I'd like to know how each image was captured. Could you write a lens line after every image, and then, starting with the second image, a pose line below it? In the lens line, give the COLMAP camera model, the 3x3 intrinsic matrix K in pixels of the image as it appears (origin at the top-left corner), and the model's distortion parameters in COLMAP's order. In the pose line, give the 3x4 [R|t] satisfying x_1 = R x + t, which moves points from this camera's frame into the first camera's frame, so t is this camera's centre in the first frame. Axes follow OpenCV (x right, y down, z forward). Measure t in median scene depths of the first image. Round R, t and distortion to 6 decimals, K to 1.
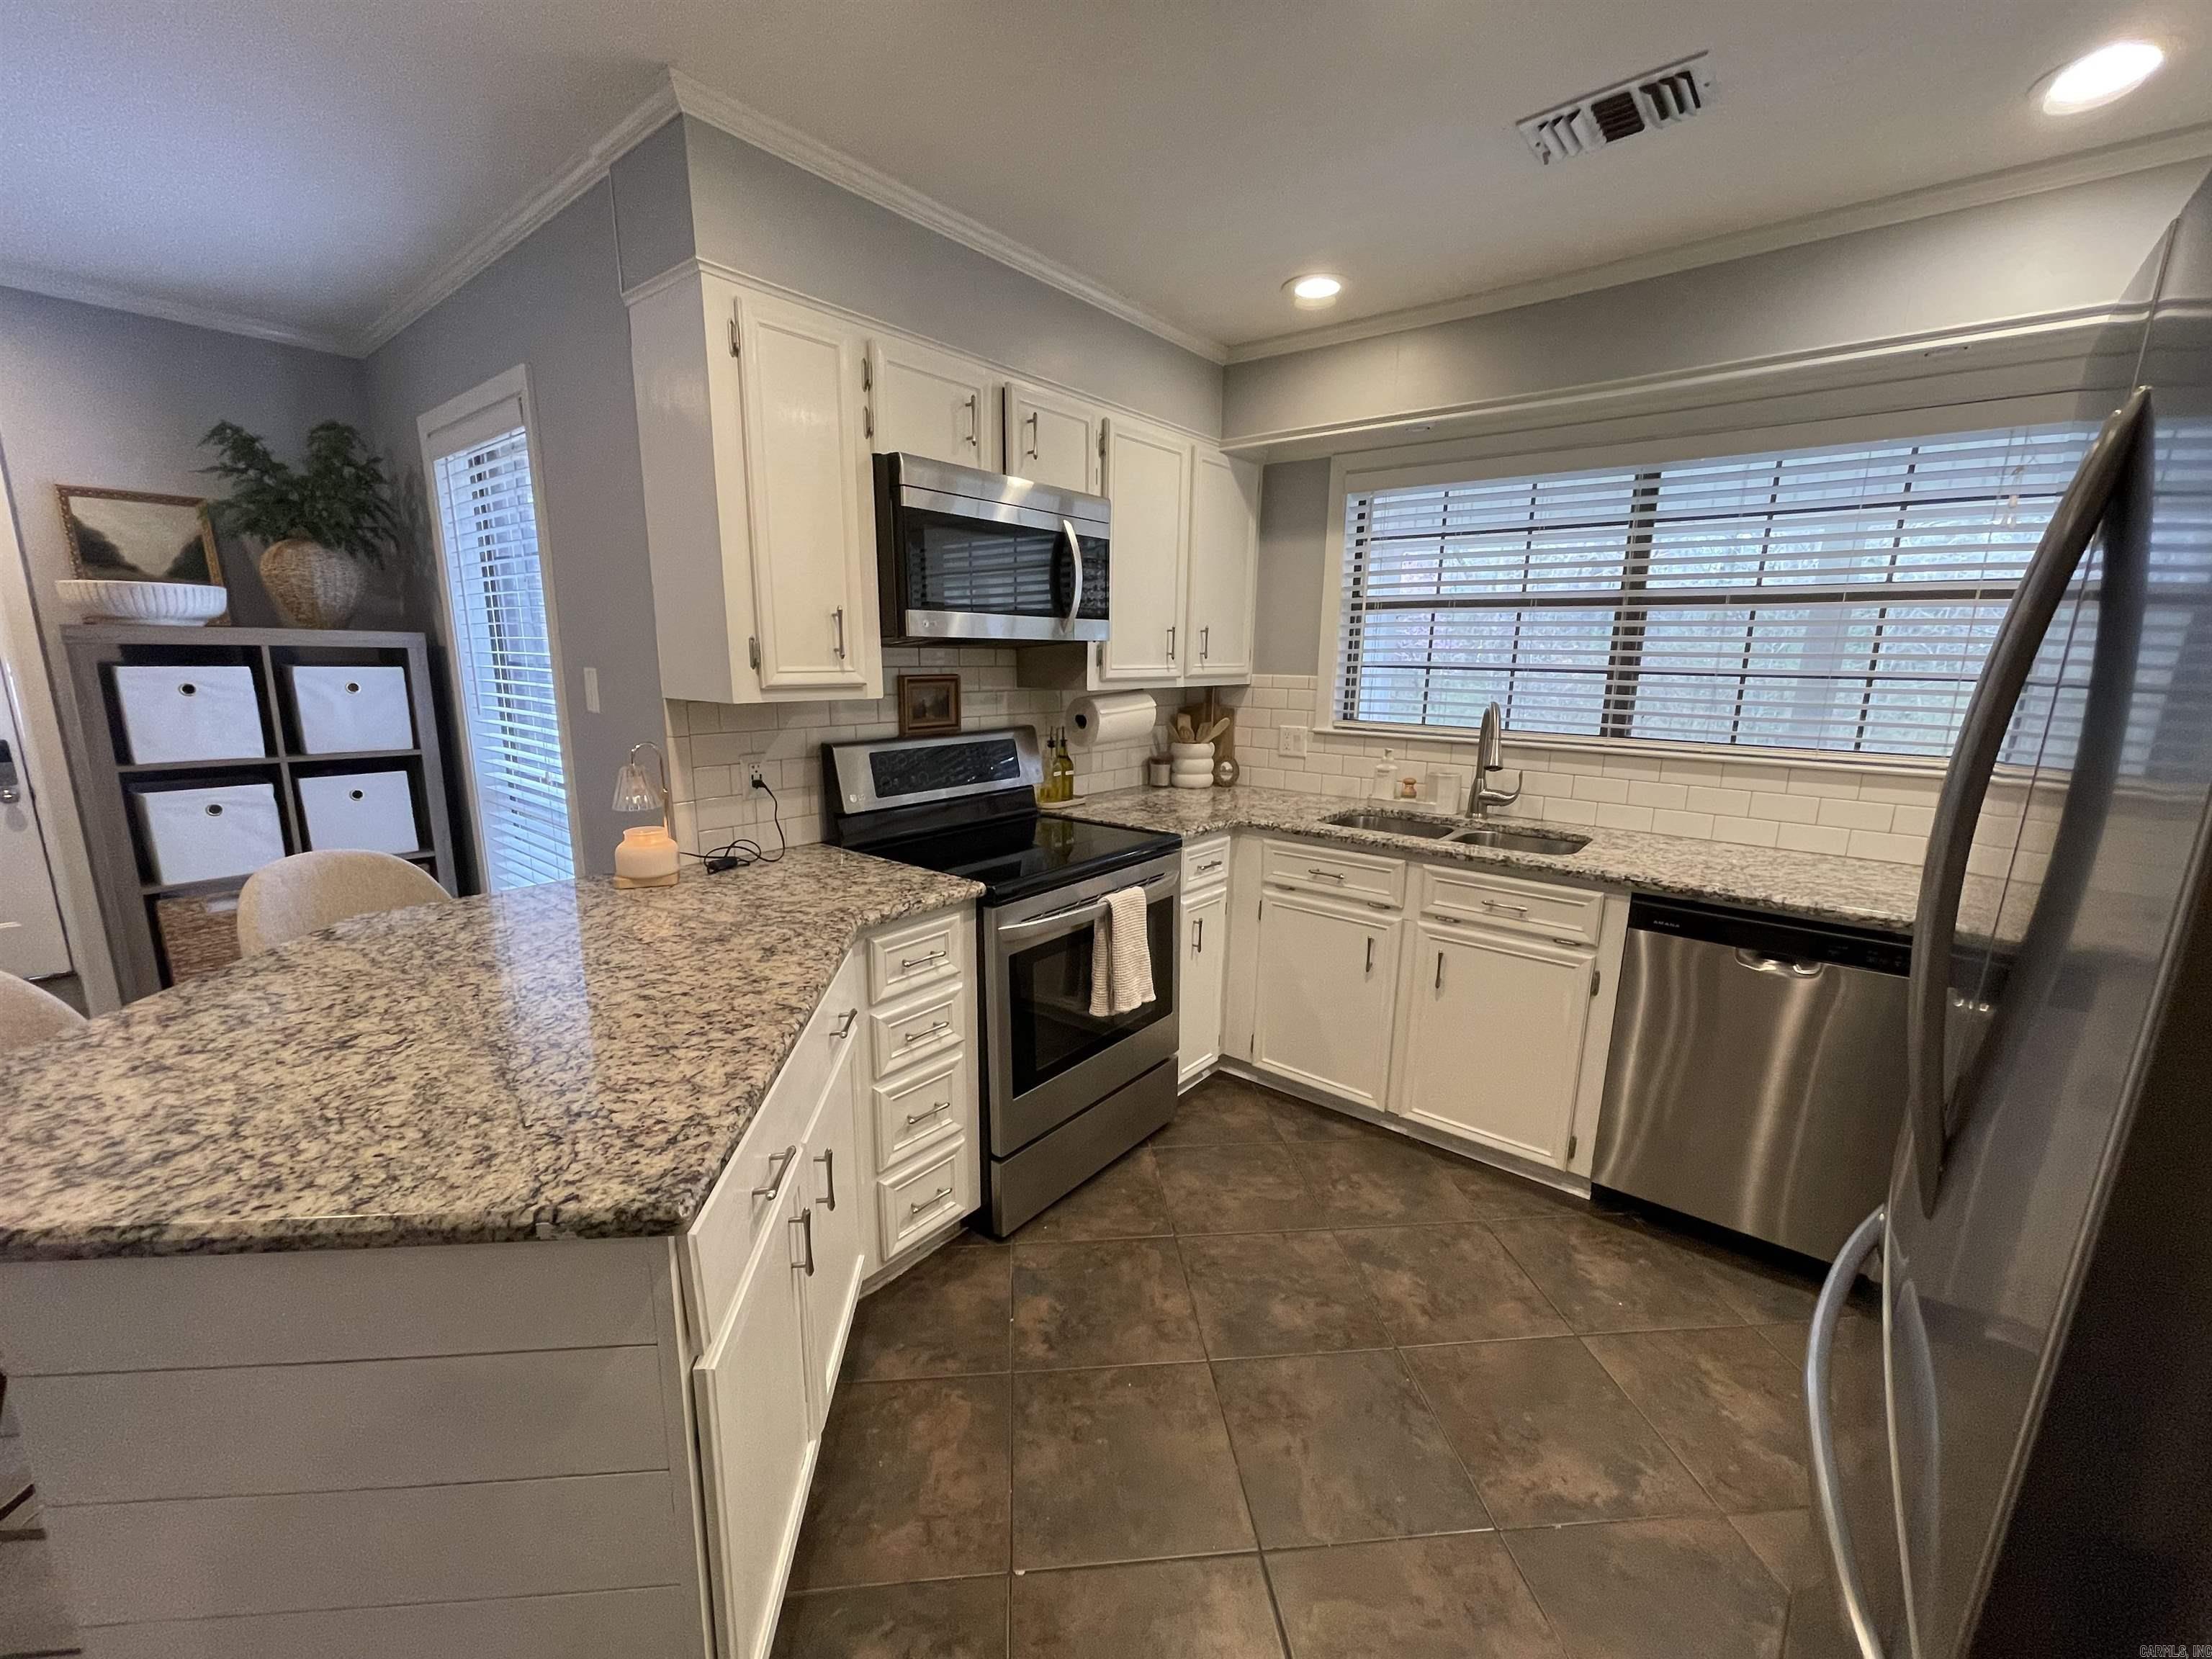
lens RADIAL K [[892.7, 0, 1115.4], [0, 892.7, 839.1], [0, 0, 1]] dist [-0.000563, -0.000037]
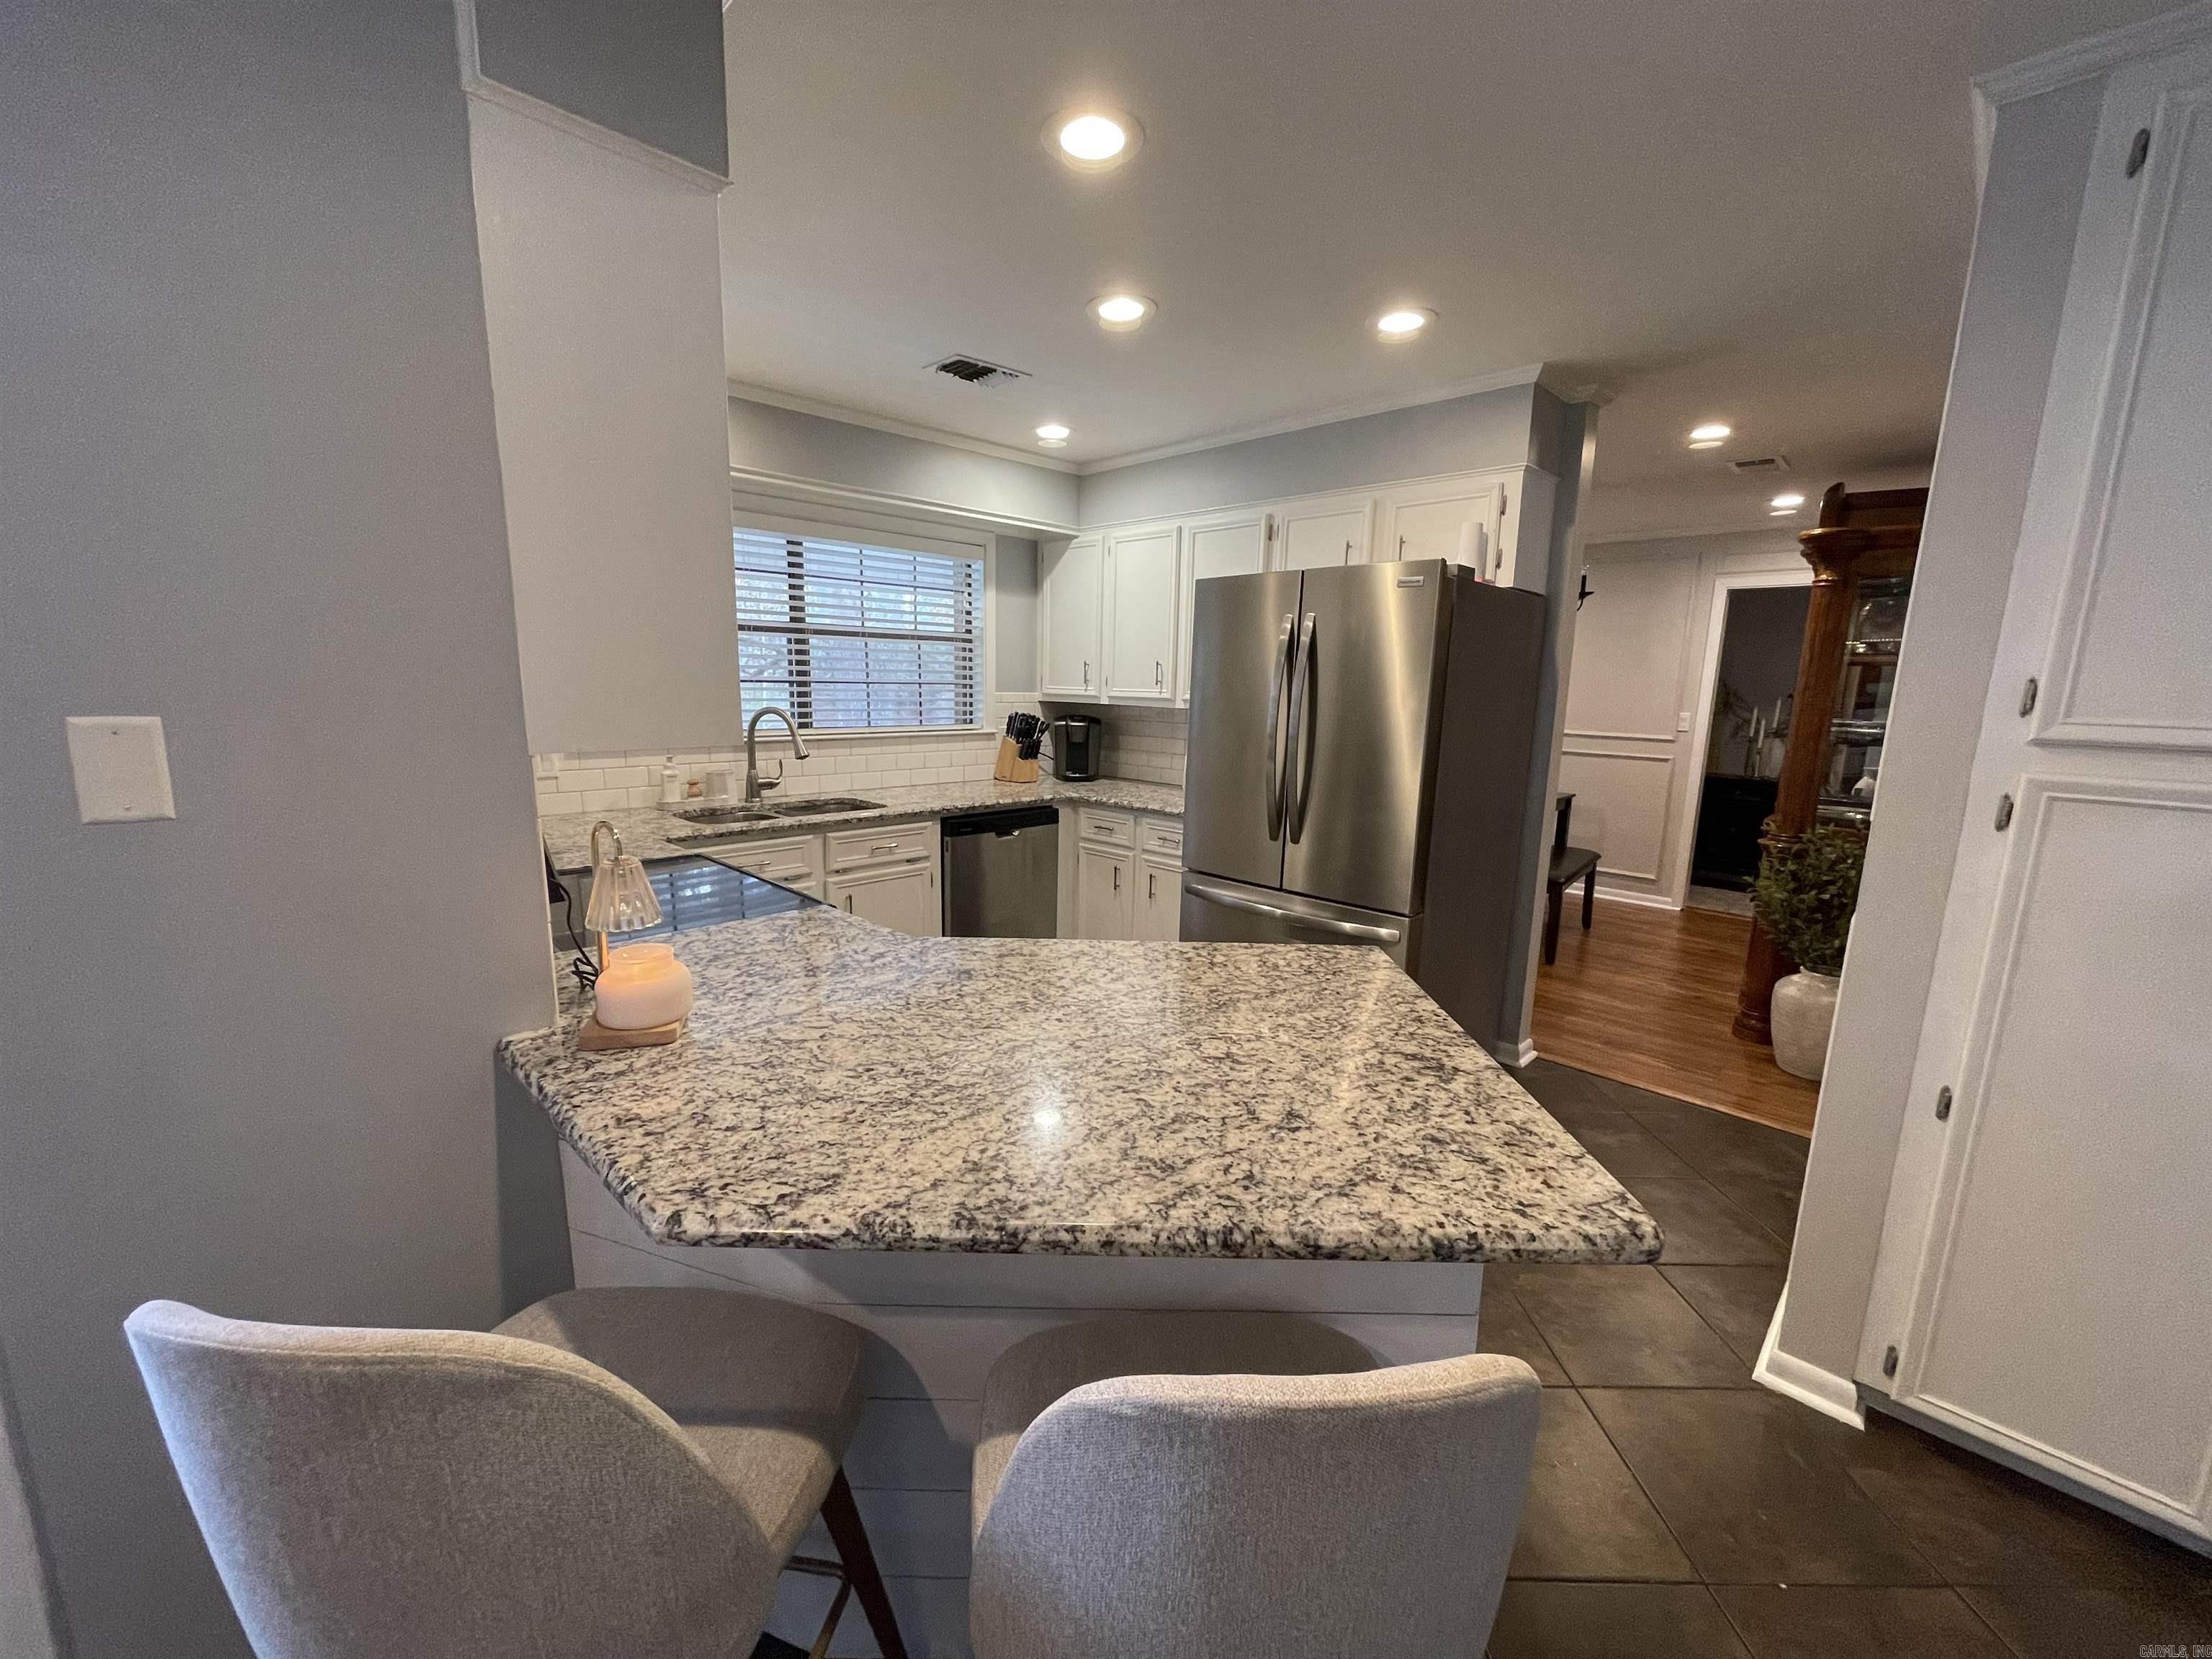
lens RADIAL K [[886.3, 0, 1102.0], [0, 886.3, 840.4], [0, 0, 1]] dist [-0.002988, -0.000077]
pose [[0.099586, -0.191268, 0.976473, -1.000063], [0.185463, 0.967722, 0.170639, -0.123521], [-0.977592, 0.164106, 0.131845, 0.514298]]
